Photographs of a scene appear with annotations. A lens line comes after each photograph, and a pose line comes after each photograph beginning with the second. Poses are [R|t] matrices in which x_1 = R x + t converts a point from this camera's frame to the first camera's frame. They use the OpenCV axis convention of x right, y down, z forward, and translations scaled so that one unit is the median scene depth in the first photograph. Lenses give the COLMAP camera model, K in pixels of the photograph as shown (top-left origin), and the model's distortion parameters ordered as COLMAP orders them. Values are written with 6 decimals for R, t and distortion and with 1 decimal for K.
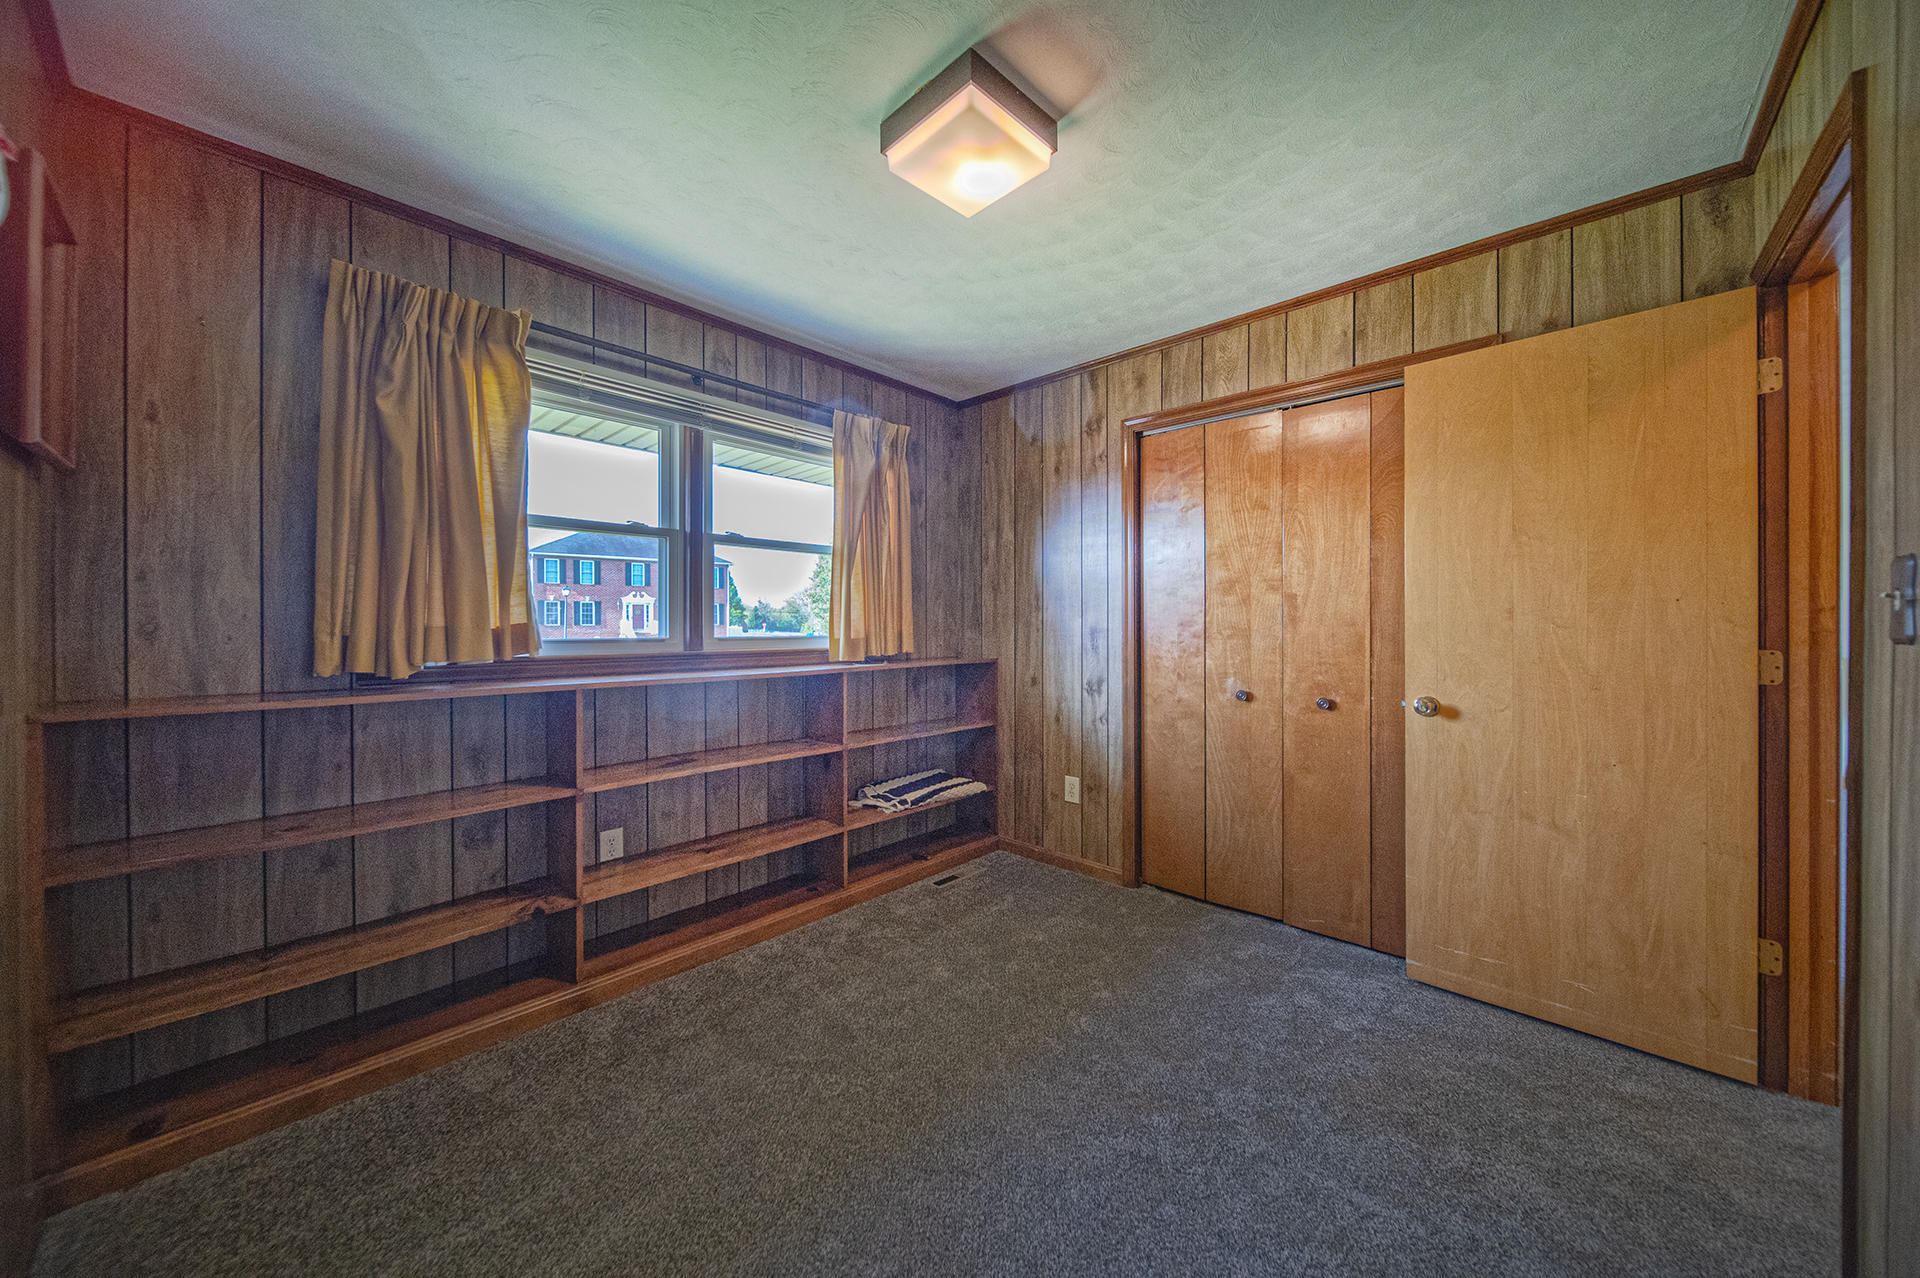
lens RADIAL K [[672.3, 0, 958.6], [0, 672.3, 631.7], [0, 0, 1]] dist [-0.001302, -0.000986]
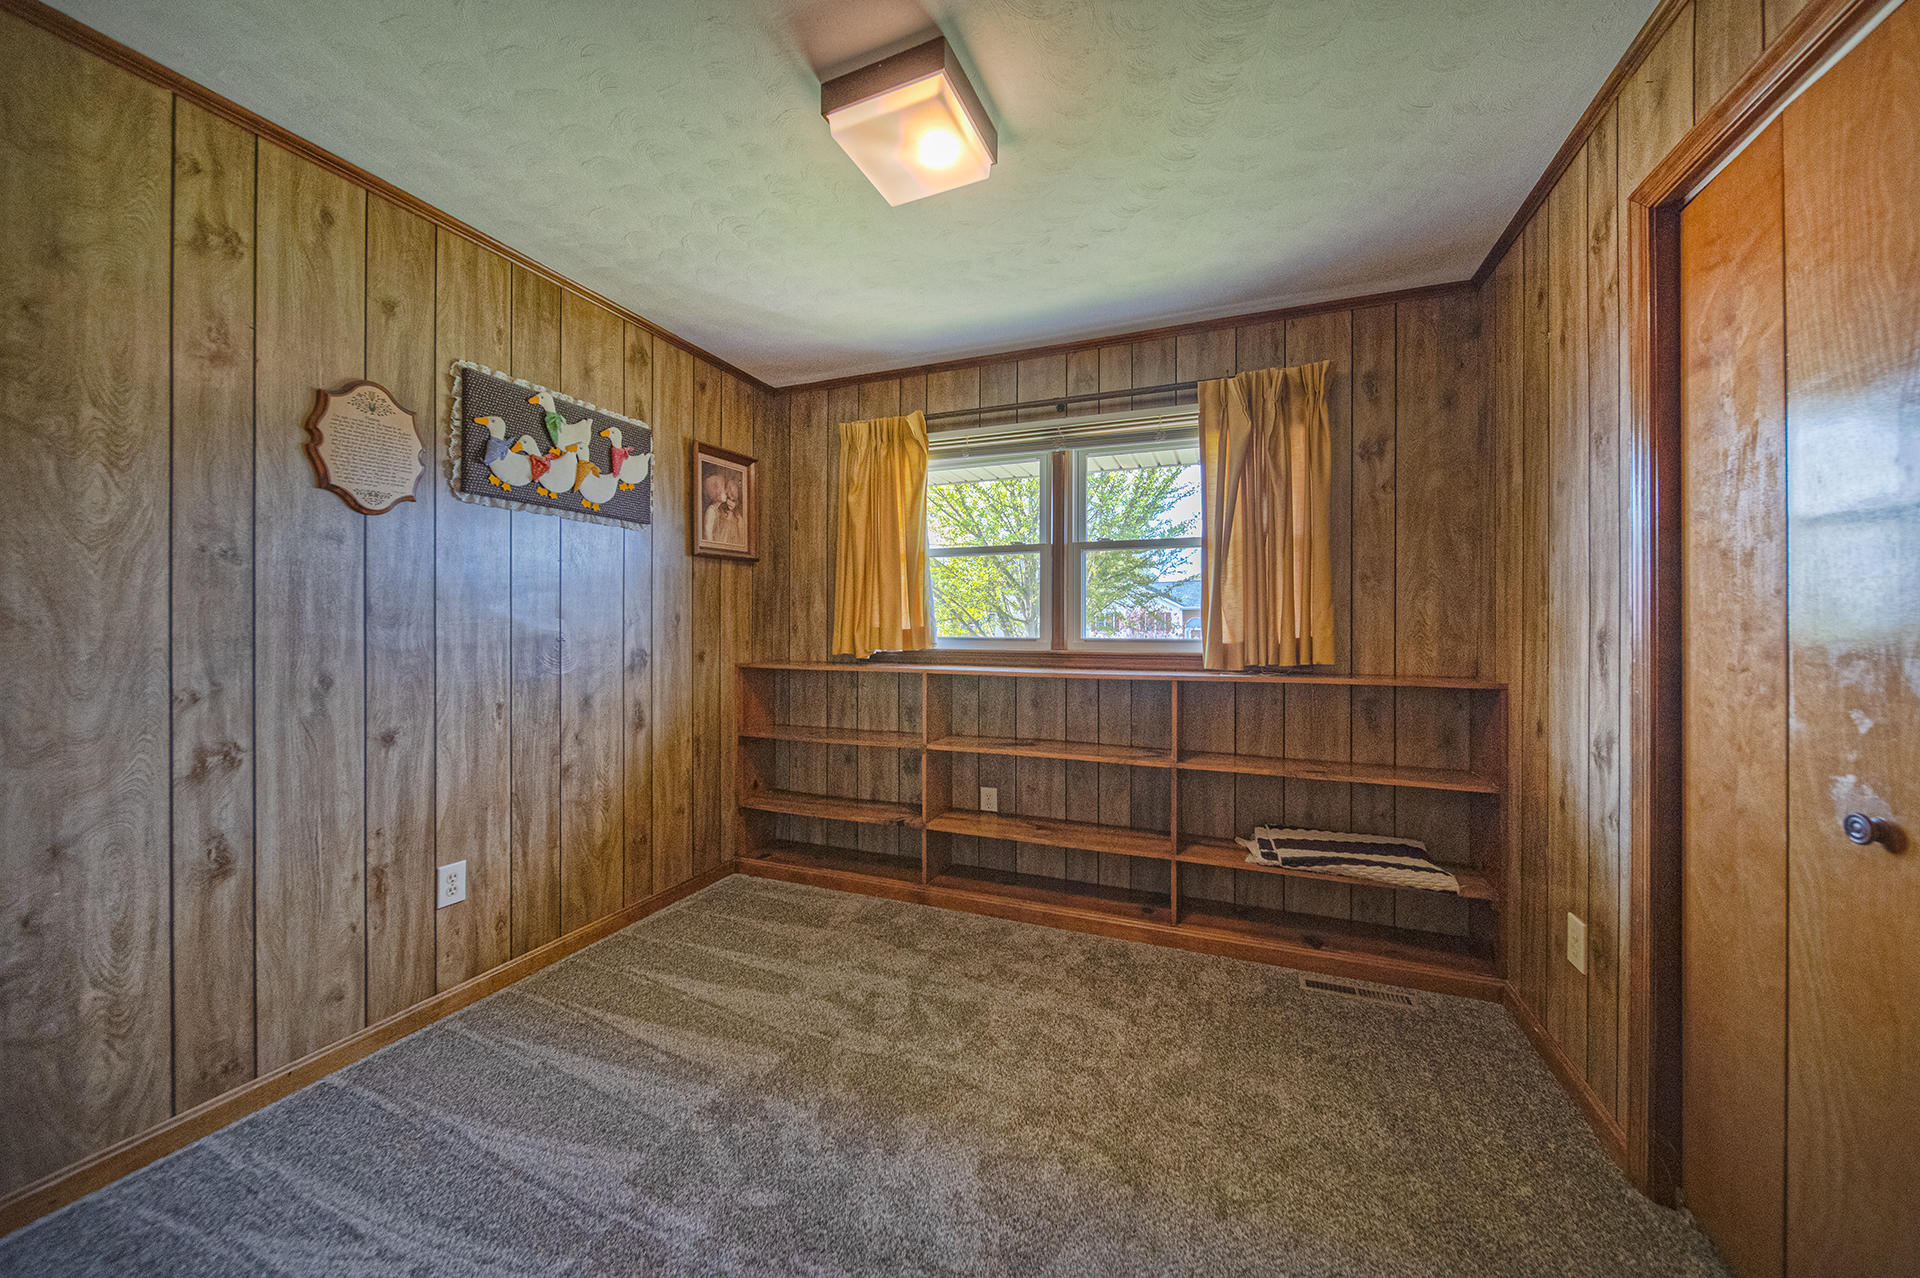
lens RADIAL K [[672.3, 0, 964.0], [0, 672.3, 631.3], [0, 0, 1]] dist [-0.001302, -0.000986]
pose [[0.356342, 0.005993, -0.934336, 0.563800], [-0.012023, 0.999926, 0.001829, -0.002413], [0.934278, 0.010582, 0.356388, 0.428636]]
